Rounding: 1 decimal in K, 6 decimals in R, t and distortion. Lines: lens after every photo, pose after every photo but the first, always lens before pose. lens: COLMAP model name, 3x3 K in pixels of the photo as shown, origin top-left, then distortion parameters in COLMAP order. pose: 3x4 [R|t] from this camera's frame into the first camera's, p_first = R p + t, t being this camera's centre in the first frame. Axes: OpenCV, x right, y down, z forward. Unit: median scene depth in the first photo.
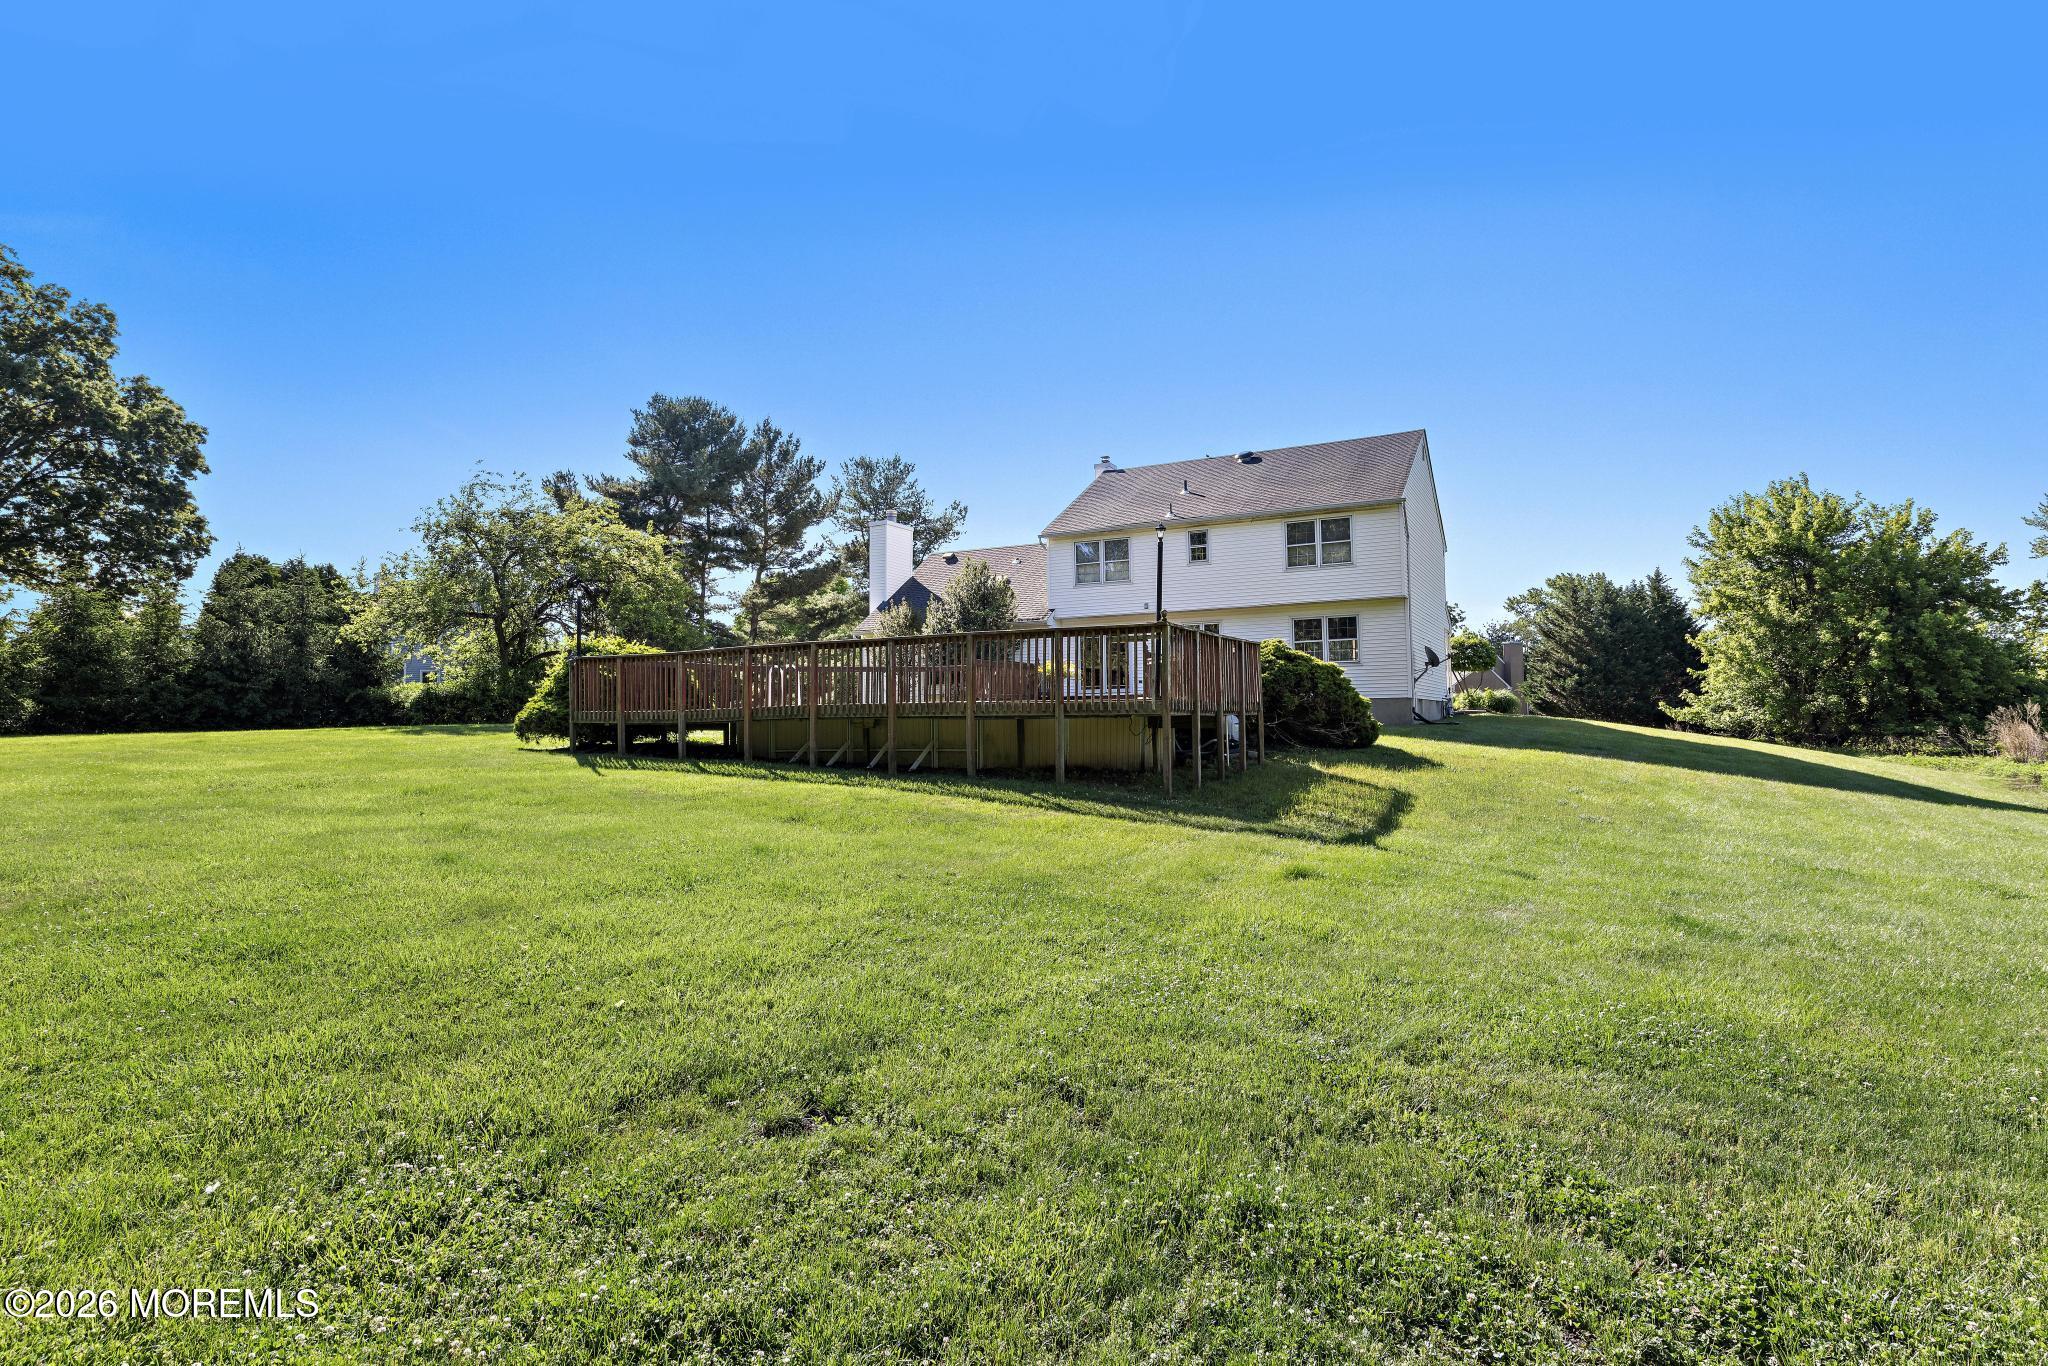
lens RADIAL K [[1118.7, 0, 1031.8], [0, 1118.7, 714.4], [0, 0, 1]] dist [-0.004418, -0.001928]
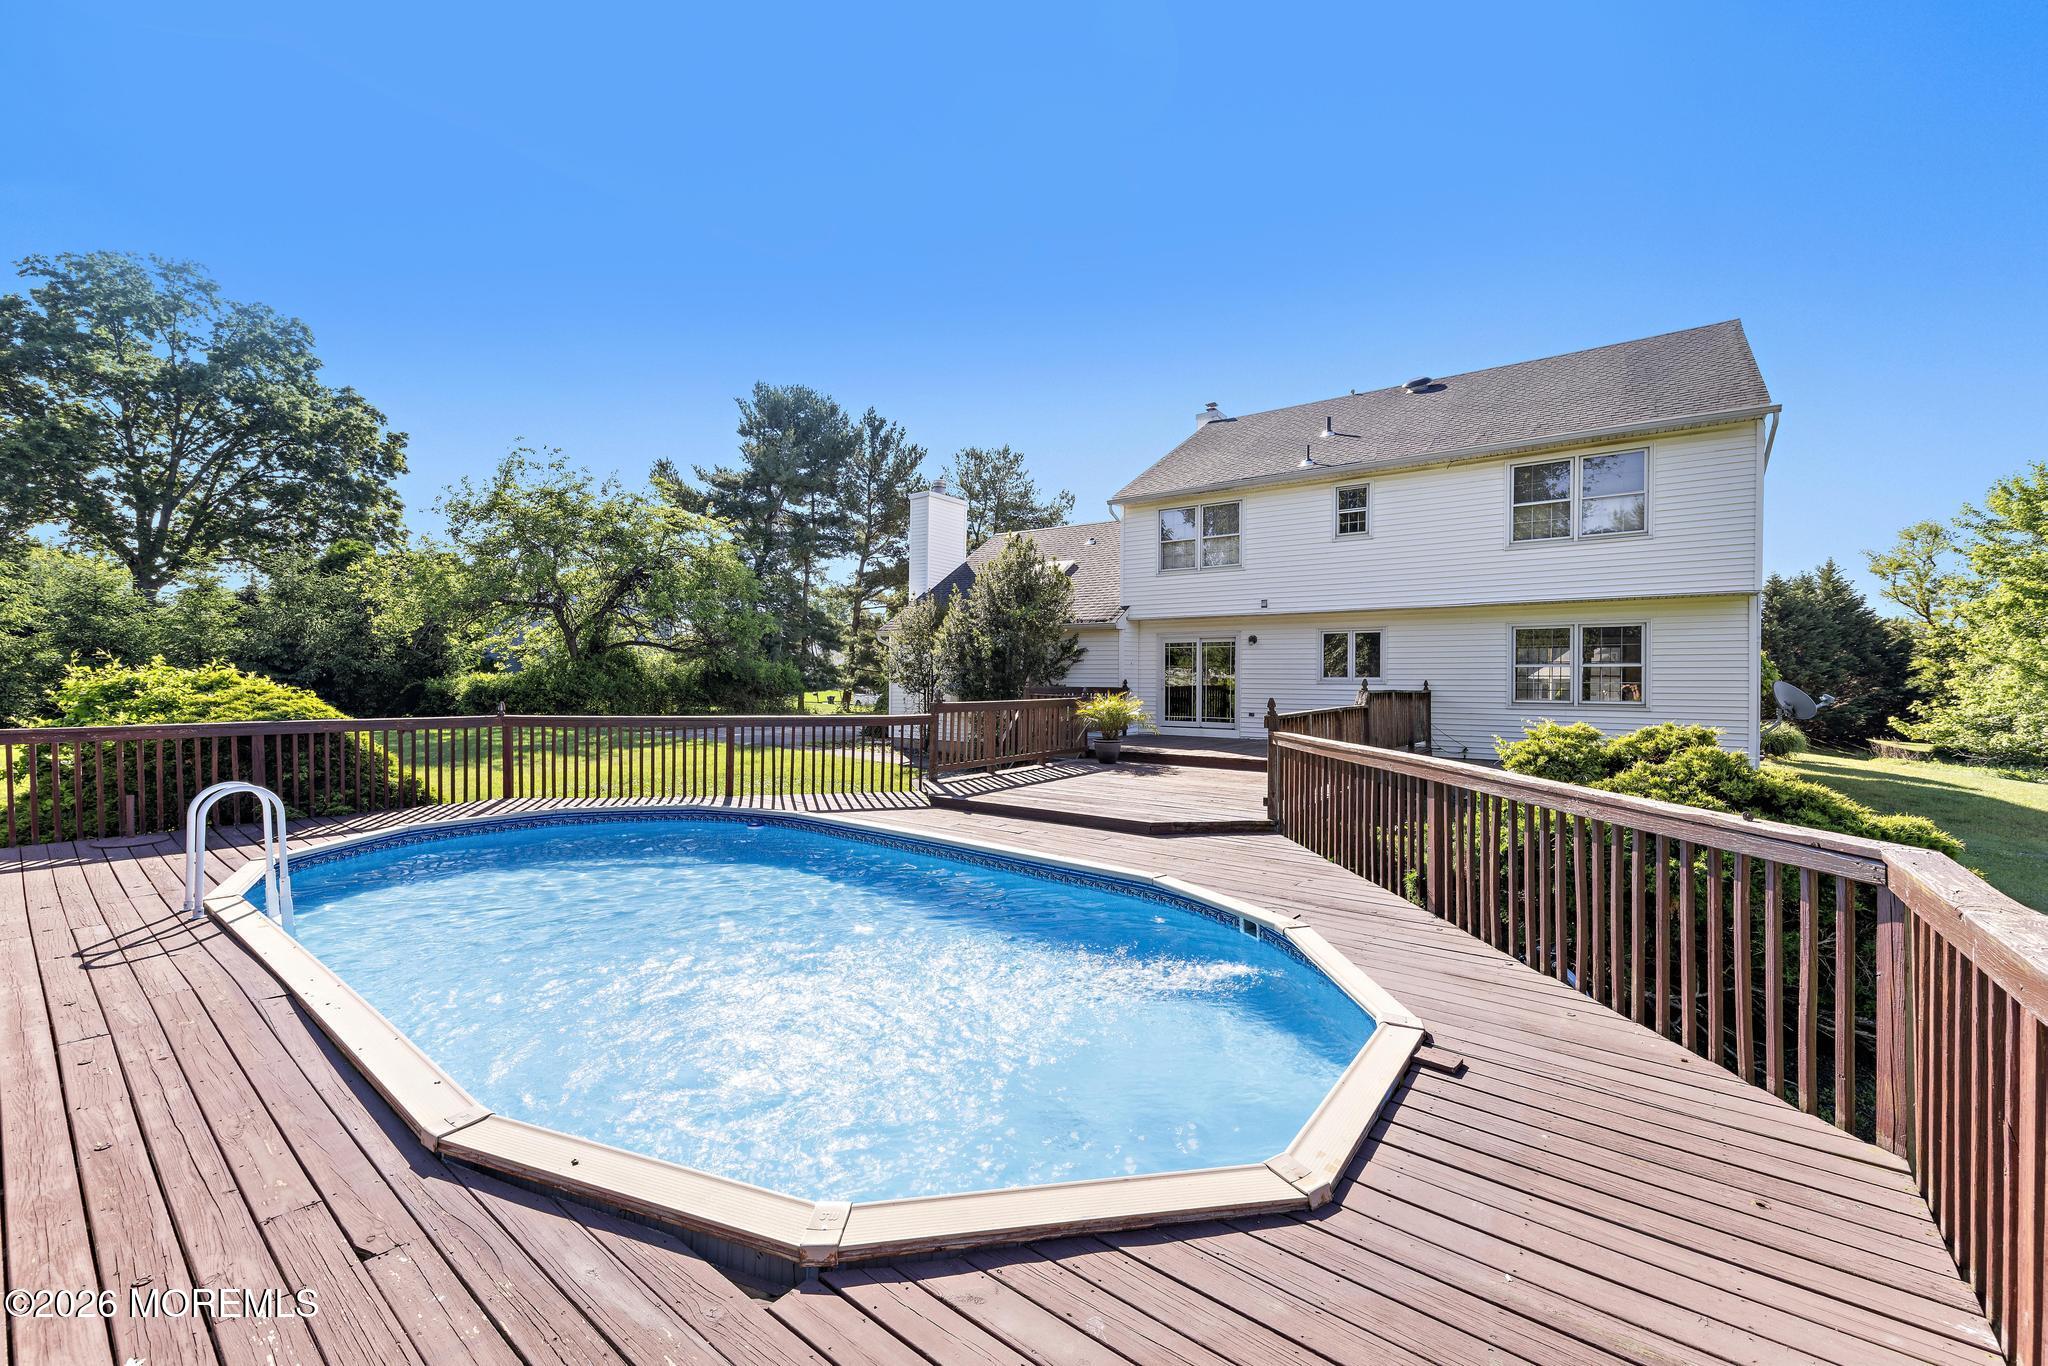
lens RADIAL K [[882.0, 0, 1024.0], [0, 882.0, 683.0], [0, 0, 1]] dist [0.000954, 0.000094]
pose [[0.988074, 0.020922, -0.152551, 0.022953], [-0.020149, 0.999775, 0.006613, -0.027601], [0.152655, -0.003460, 0.988274, 0.252260]]
